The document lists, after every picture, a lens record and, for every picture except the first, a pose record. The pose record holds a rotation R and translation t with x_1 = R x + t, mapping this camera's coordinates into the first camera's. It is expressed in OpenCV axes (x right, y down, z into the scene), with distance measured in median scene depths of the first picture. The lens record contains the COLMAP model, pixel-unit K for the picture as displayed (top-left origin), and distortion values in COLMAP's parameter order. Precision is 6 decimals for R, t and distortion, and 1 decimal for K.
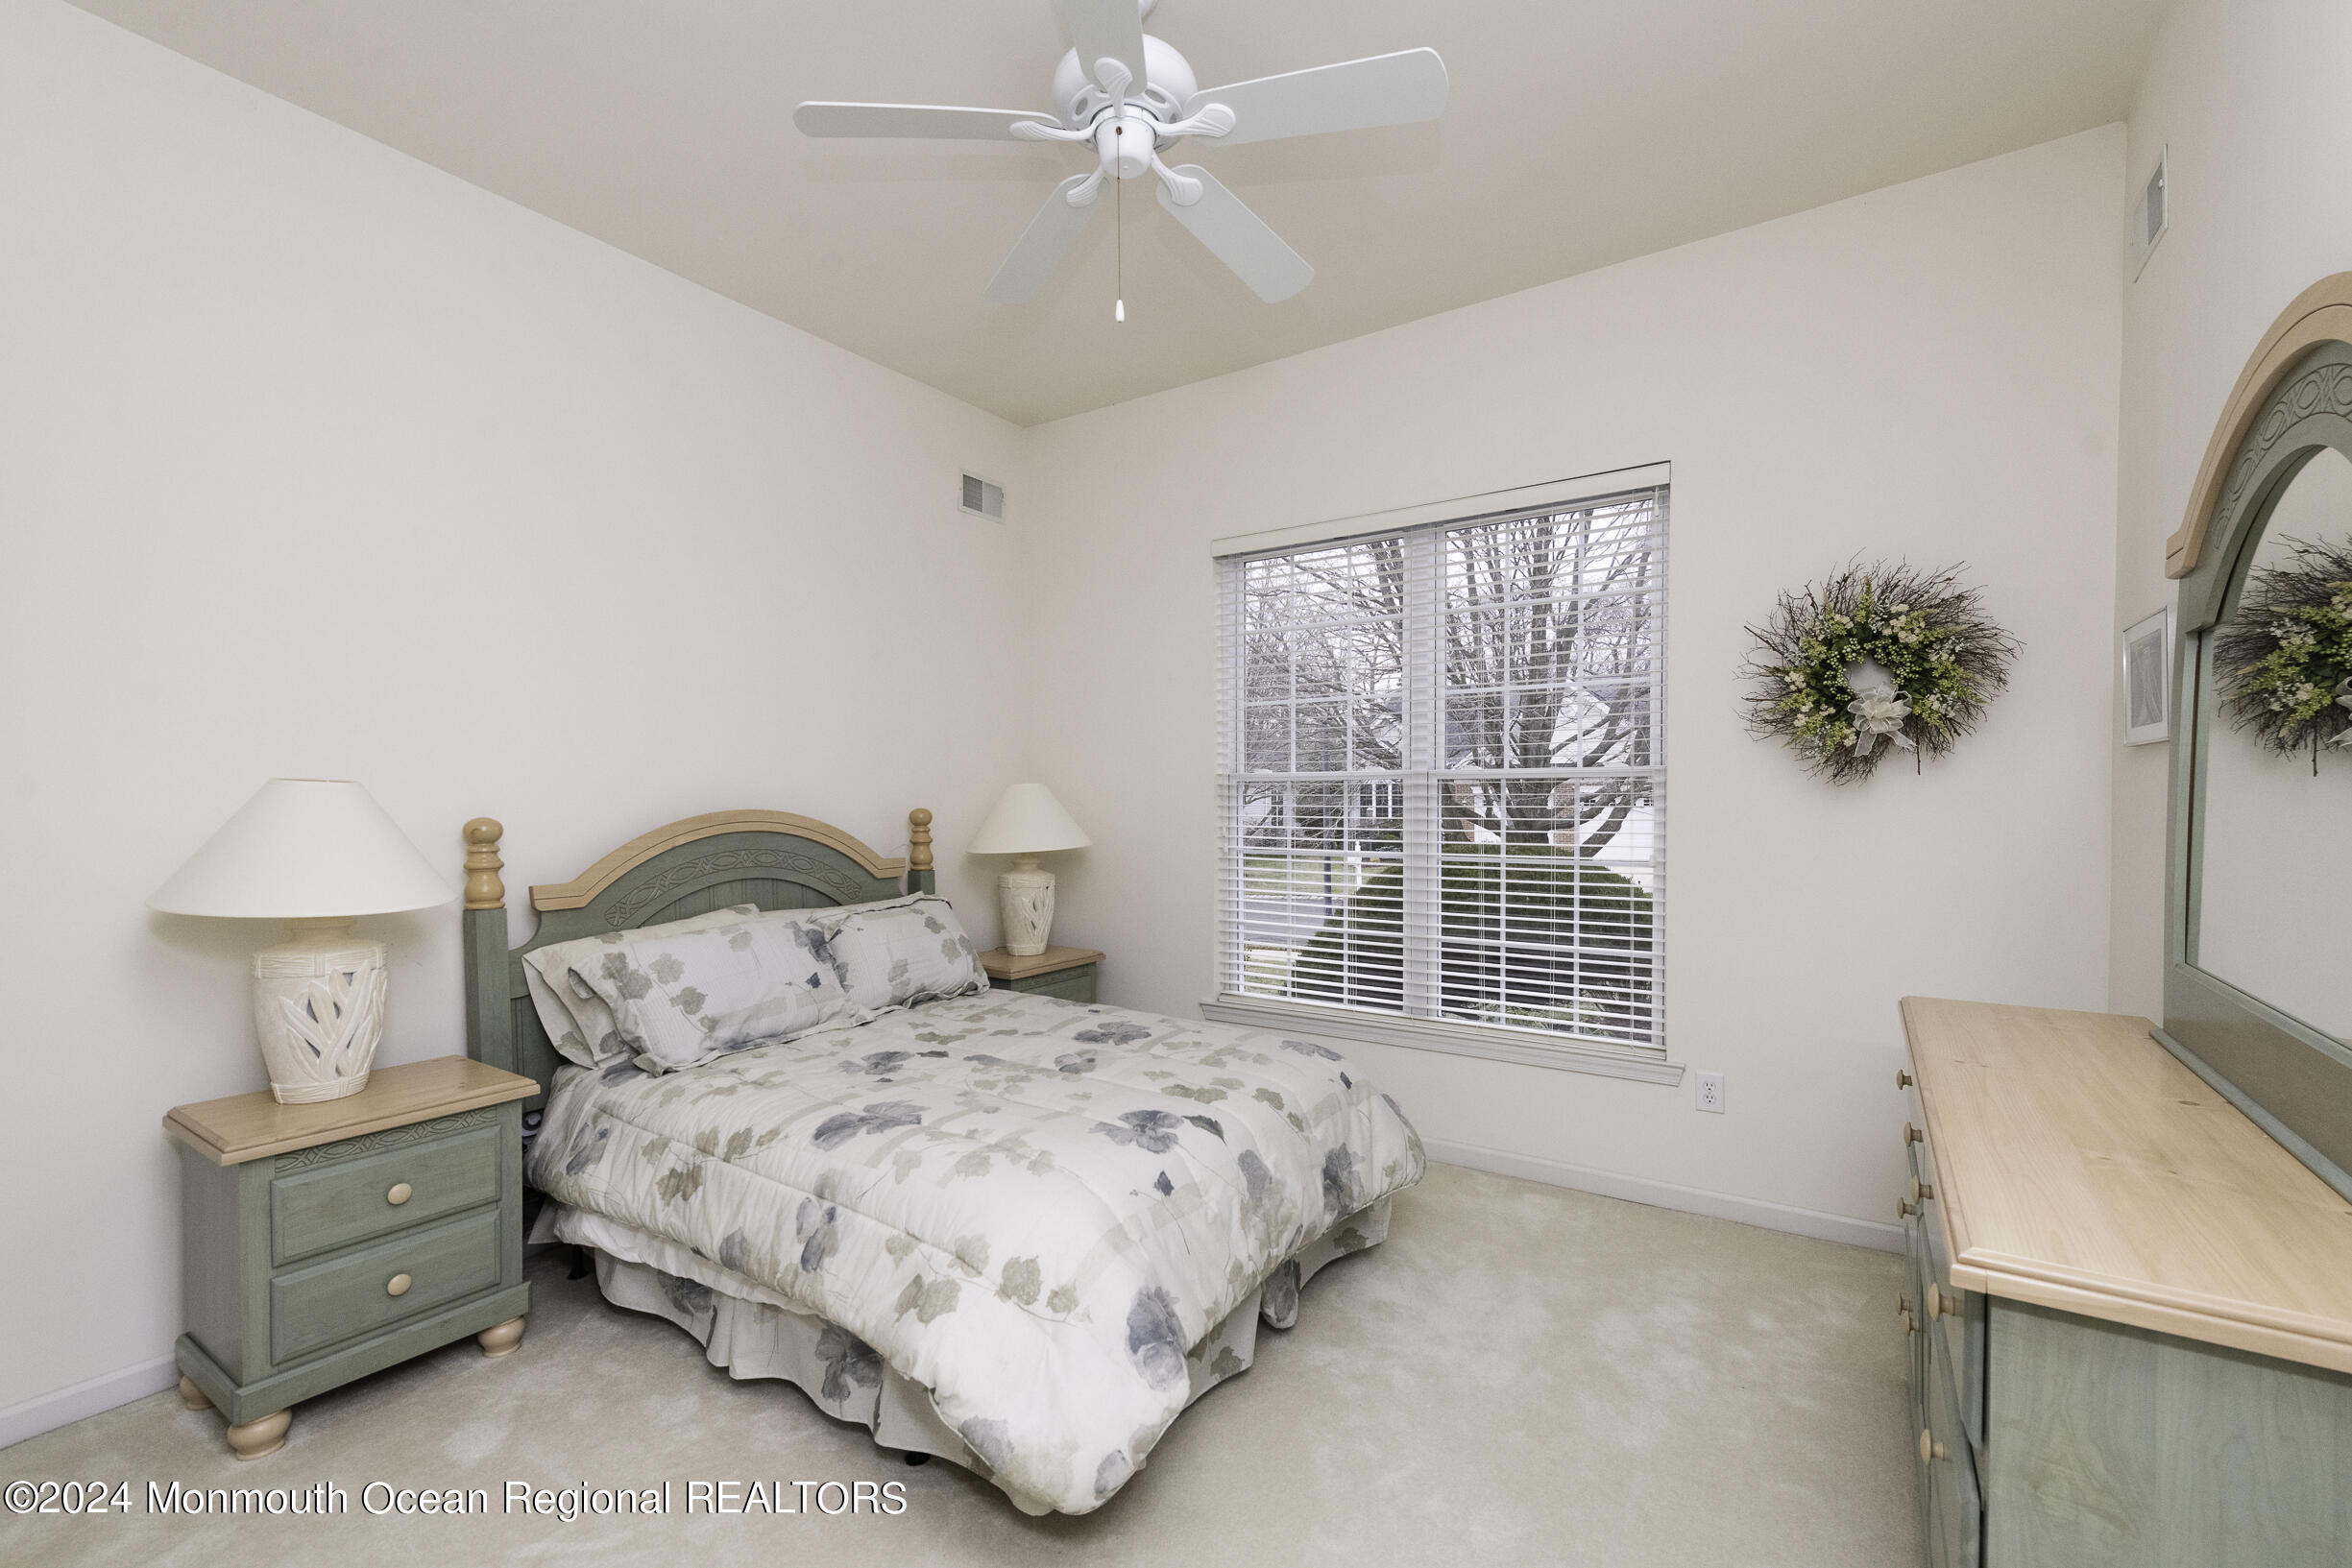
lens RADIAL K [[997.8, 0, 1170.0], [0, 997.8, 795.3], [0, 0, 1]] dist [-0.000007, 0.000176]
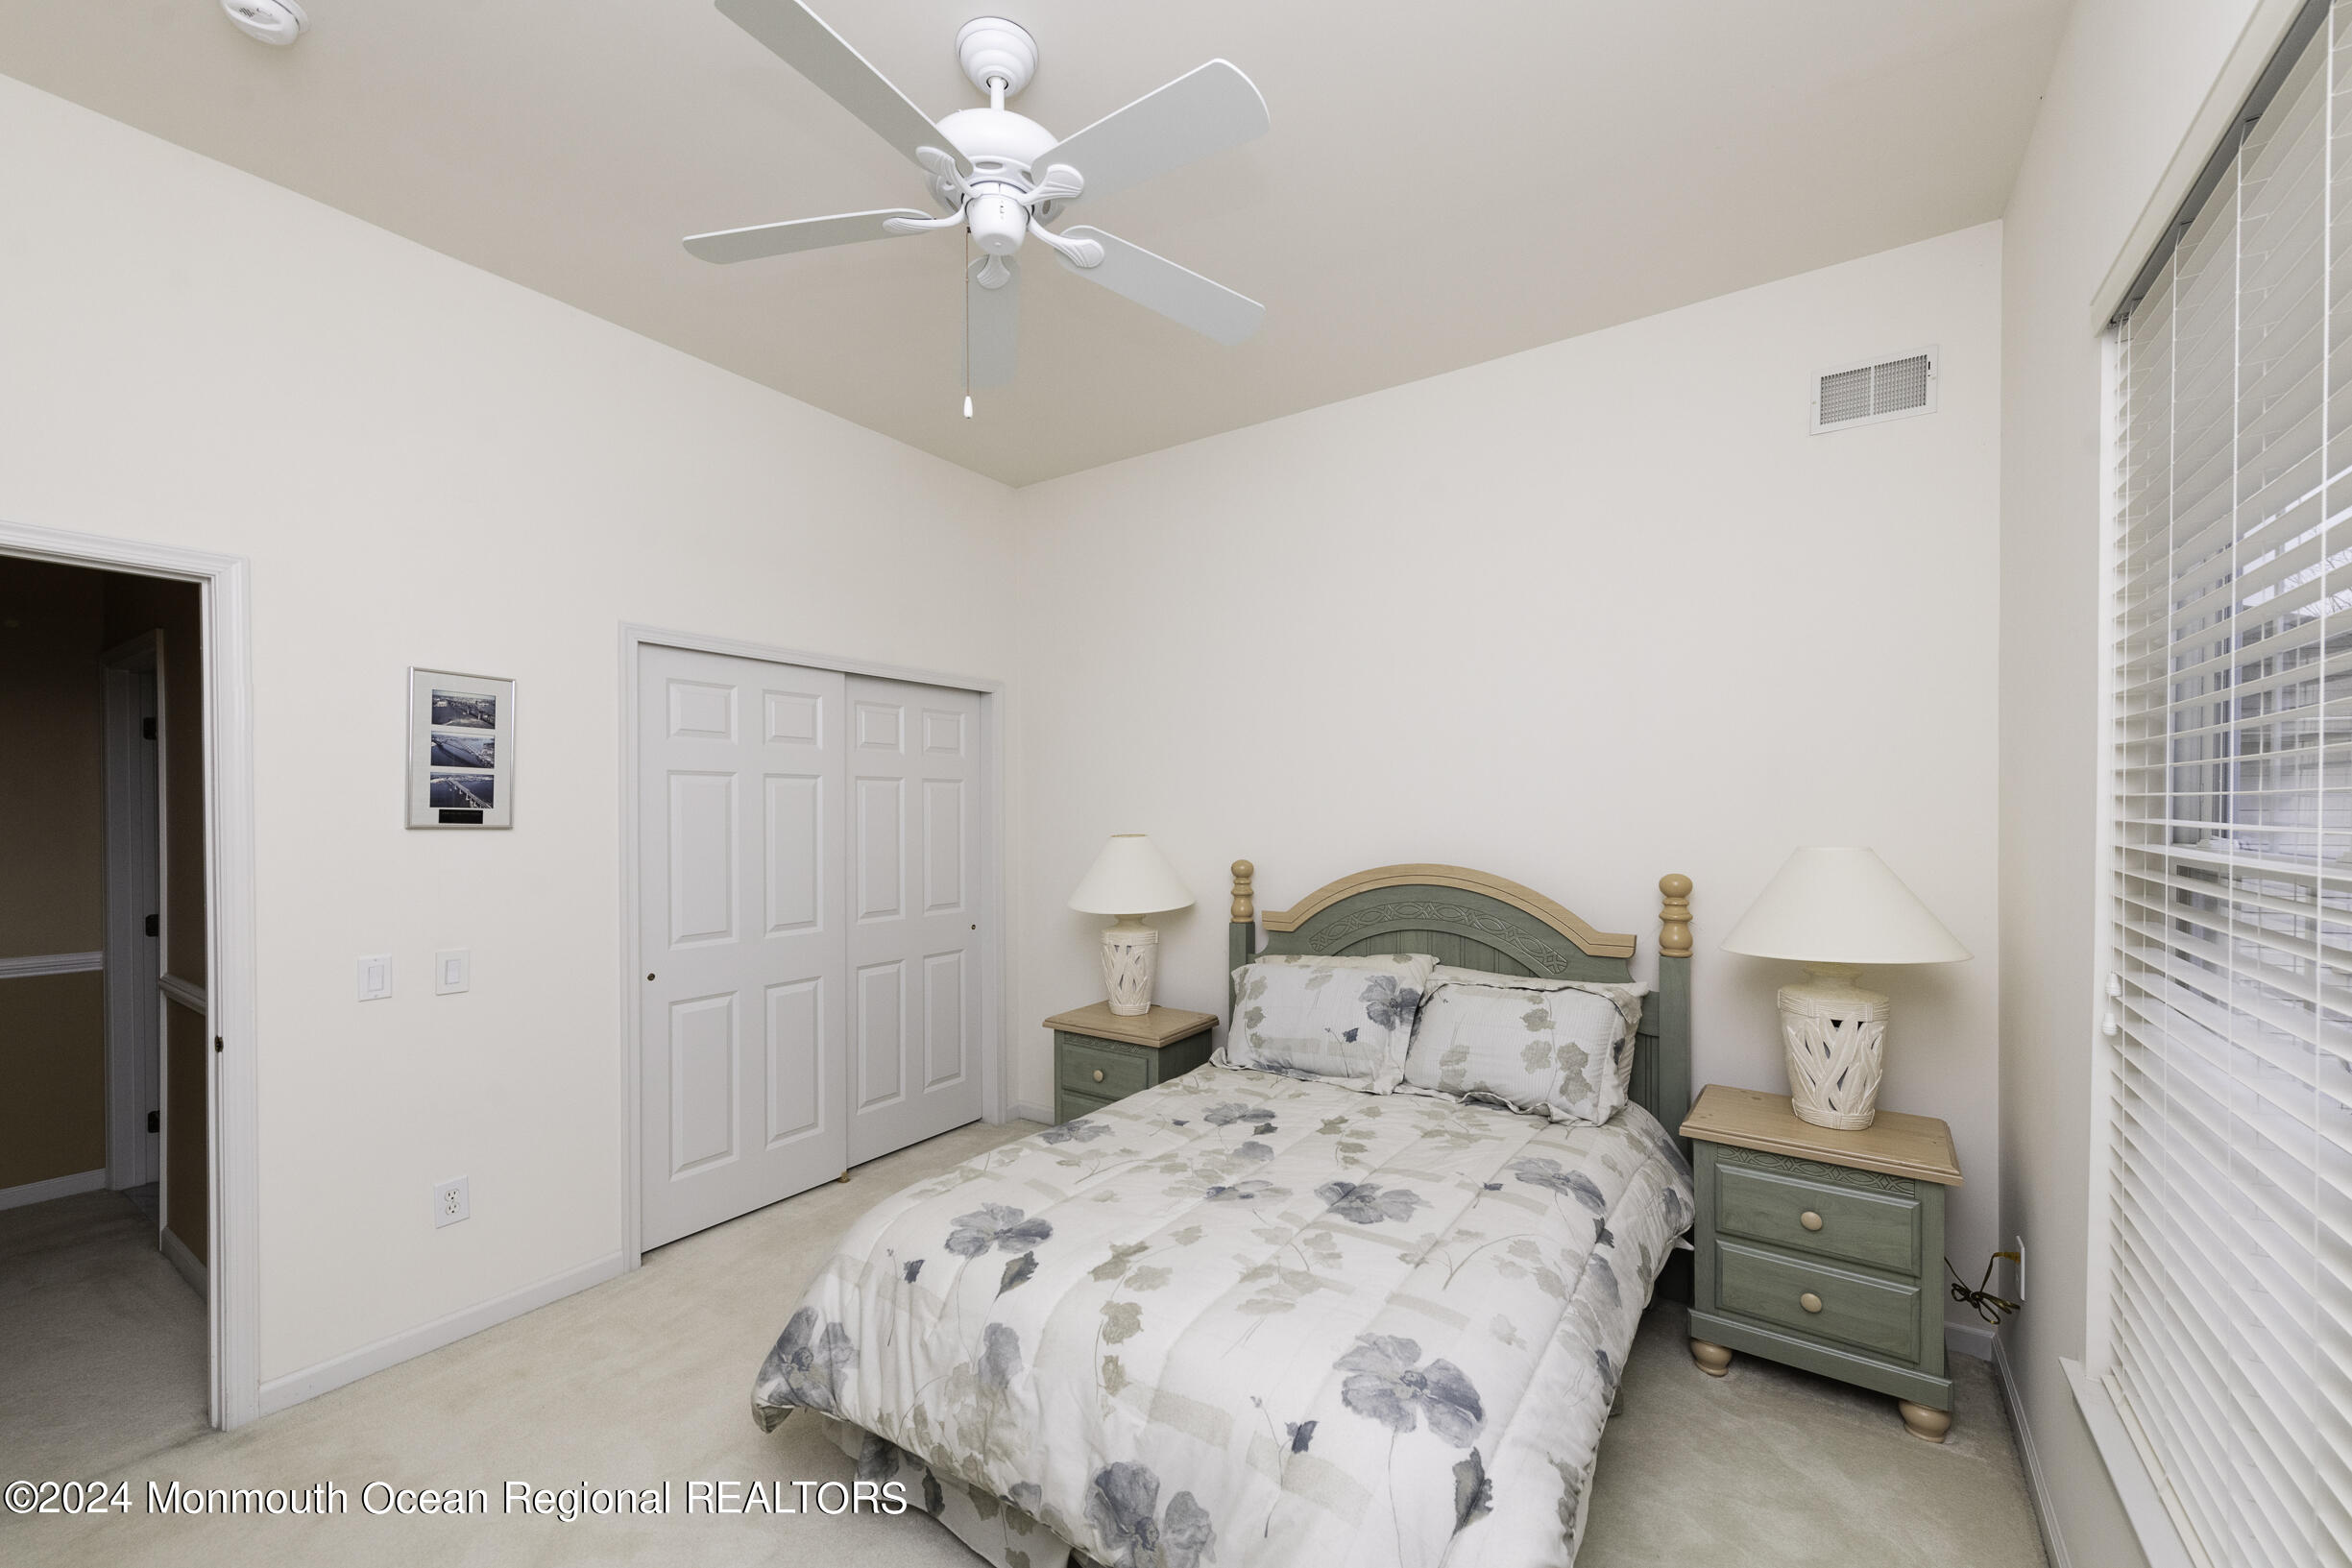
lens RADIAL K [[937.2, 0, 1167.5], [0, 937.2, 793.9], [0, 0, 1]] dist [-0.001444, 0.000059]
pose [[-0.012311, -0.019228, -0.999739, 0.625459], [-0.011352, 0.999753, -0.019089, -0.039805], [0.999860, 0.011114, -0.012526, 0.861794]]
